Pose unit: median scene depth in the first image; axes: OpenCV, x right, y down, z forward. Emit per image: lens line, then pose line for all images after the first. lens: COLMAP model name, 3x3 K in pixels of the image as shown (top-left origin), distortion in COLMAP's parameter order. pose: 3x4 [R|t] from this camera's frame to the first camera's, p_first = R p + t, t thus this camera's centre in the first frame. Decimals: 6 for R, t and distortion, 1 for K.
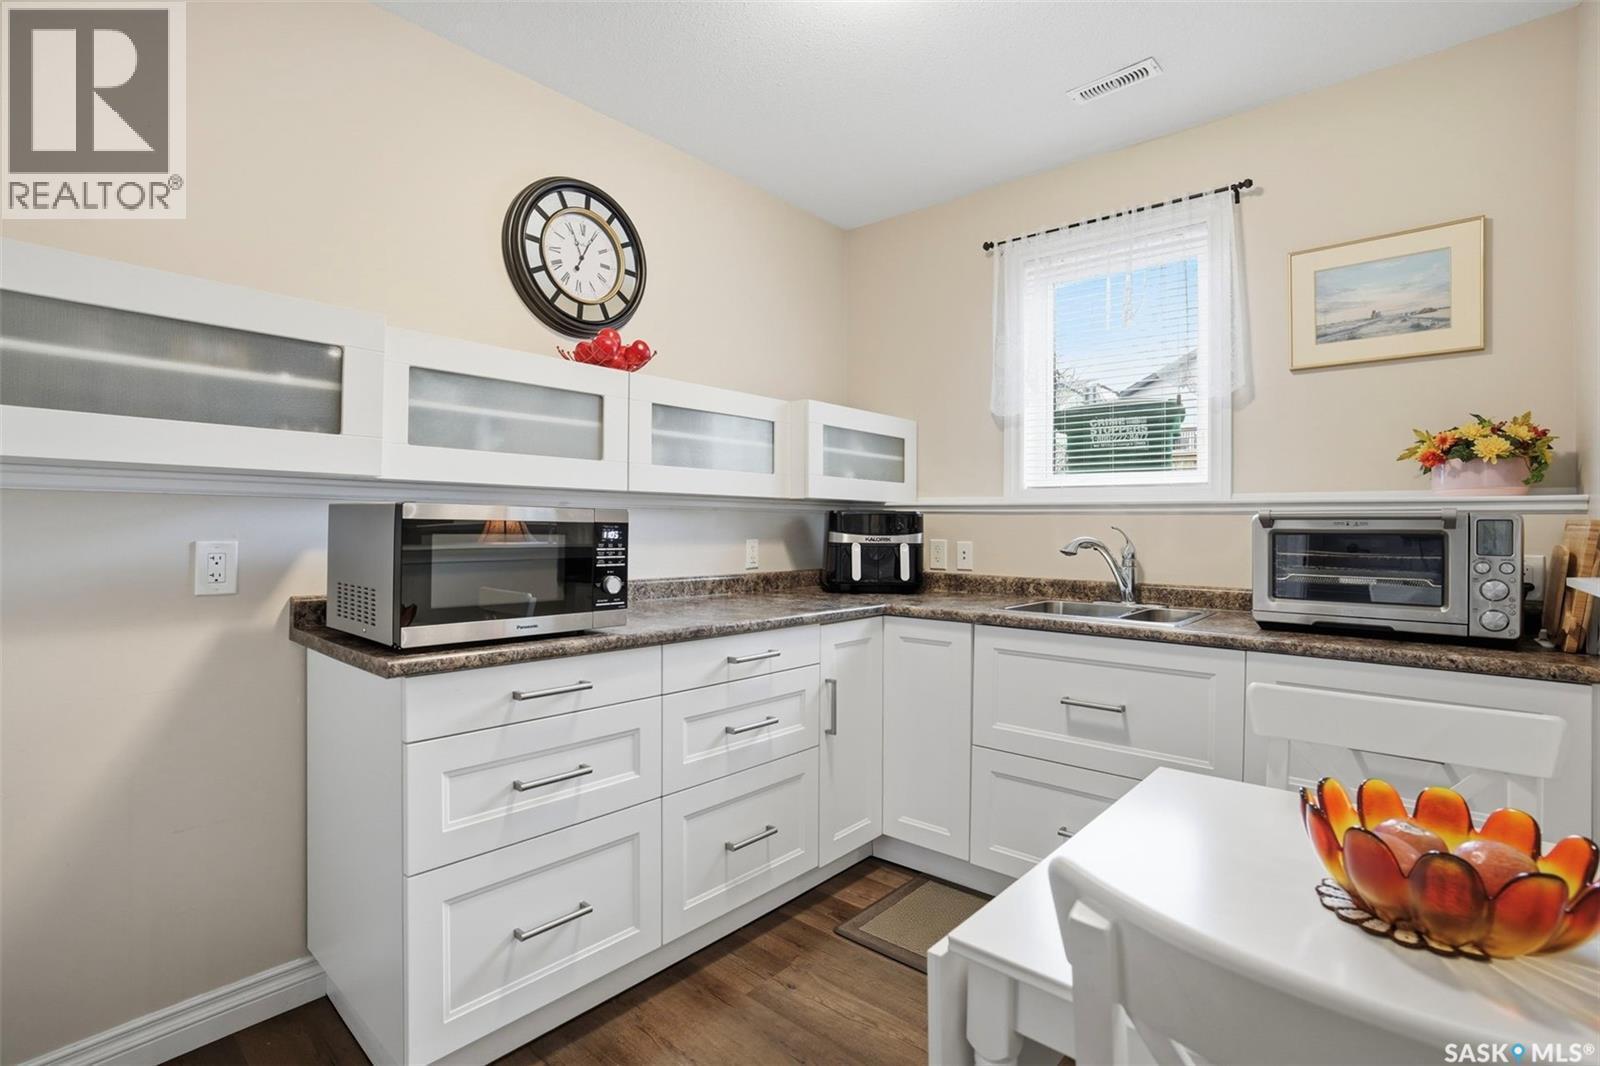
lens RADIAL K [[745.6, 0, 800.0], [0, 745.6, 533.0], [0, 0, 1]] dist [-0.043031, -0.000057]
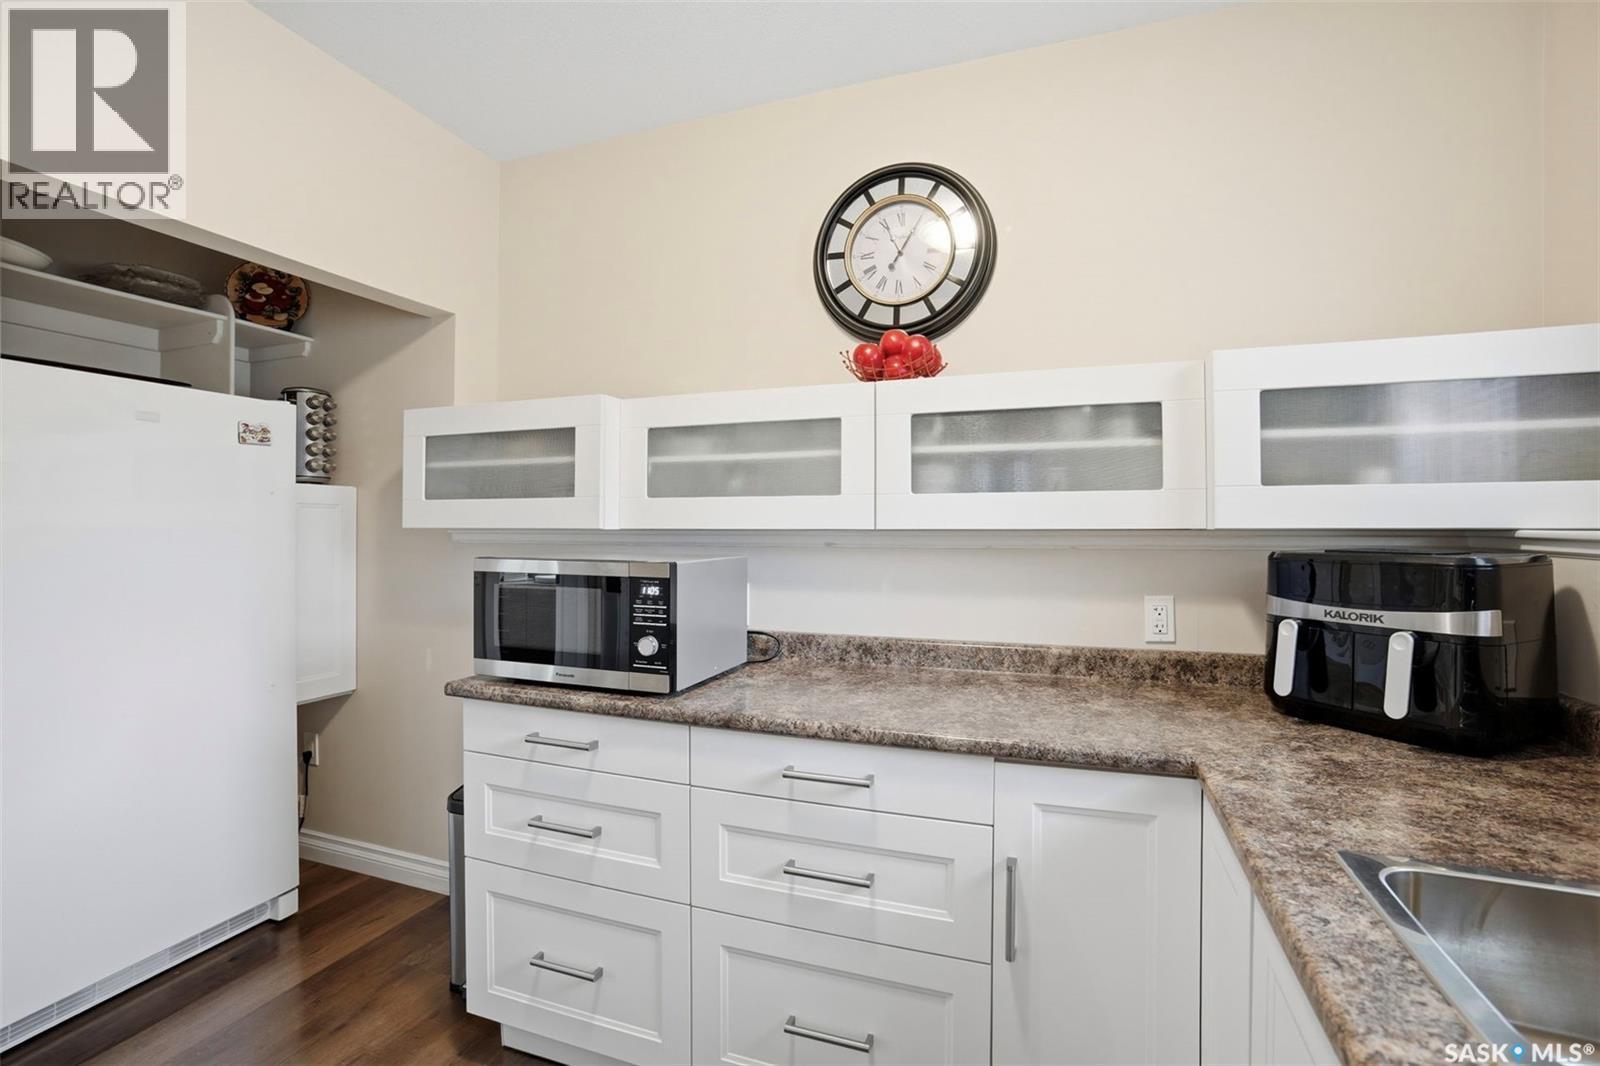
lens RADIAL K [[745.6, 0, 800.0], [0, 745.6, 533.0], [0, 0, 1]] dist [-0.043031, -0.000057]
pose [[0.361266, 0.000190, -0.932463, 0.577257], [-0.004876, 0.999987, -0.001685, -0.059093], [0.932450, 0.005156, 0.361262, 0.735255]]
